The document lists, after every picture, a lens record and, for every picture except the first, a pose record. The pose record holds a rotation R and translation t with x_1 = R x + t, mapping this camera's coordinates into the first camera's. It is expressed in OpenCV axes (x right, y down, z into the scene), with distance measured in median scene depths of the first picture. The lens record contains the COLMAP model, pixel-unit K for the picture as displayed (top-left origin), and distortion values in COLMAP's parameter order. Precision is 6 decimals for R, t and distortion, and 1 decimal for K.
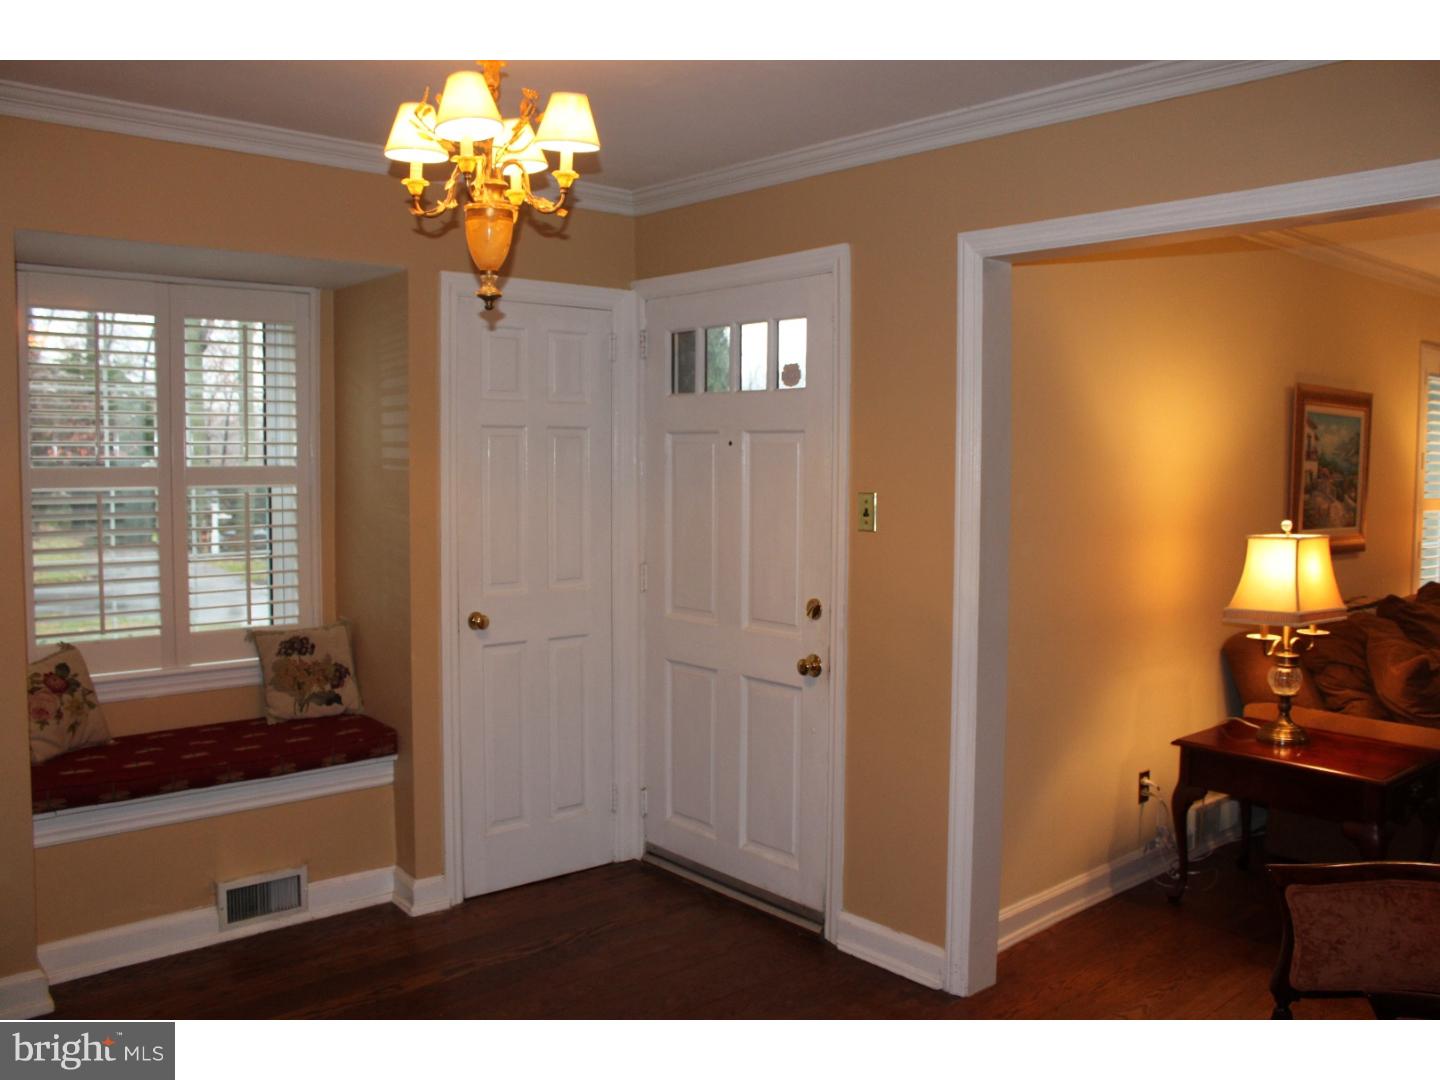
lens RADIAL K [[1201.4, 0, 713.3], [0, 1201.4, 522.5], [0, 0, 1]] dist [-0.171131, 0.172699]
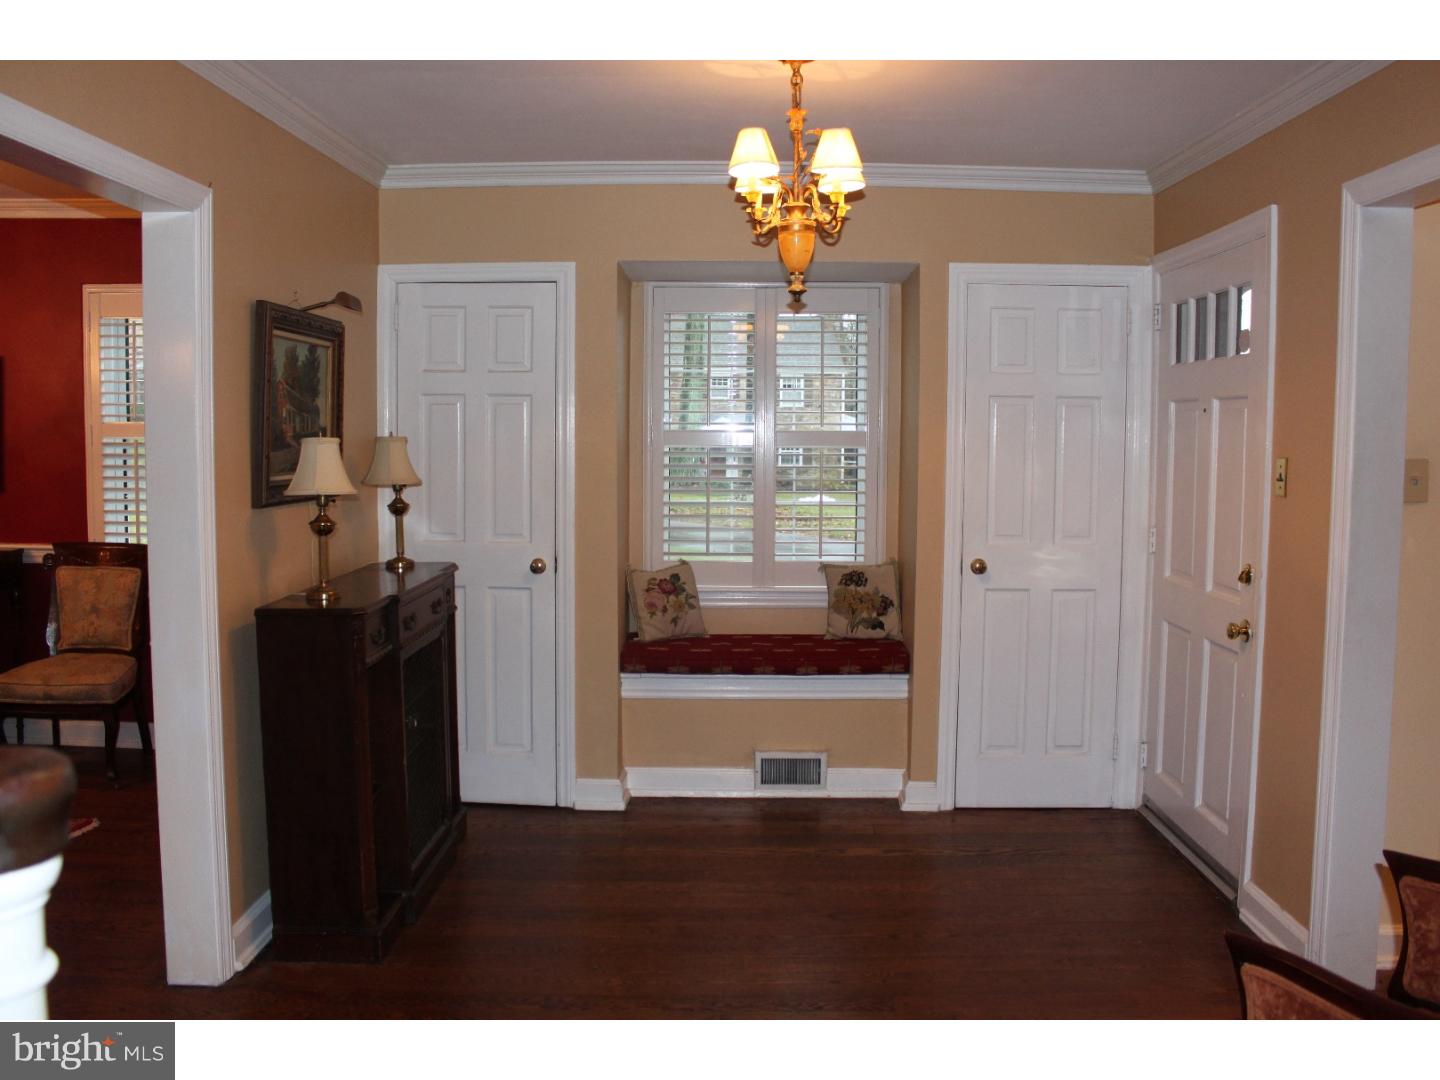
lens RADIAL K [[1201.4, 0, 713.3], [0, 1201.4, 522.5], [0, 0, 1]] dist [-0.171131, 0.172699]
pose [[0.744206, 0.048866, -0.666160, 0.376527], [-0.039039, 0.998798, 0.029654, 0.016571], [0.666808, 0.003938, 0.745219, -0.022268]]
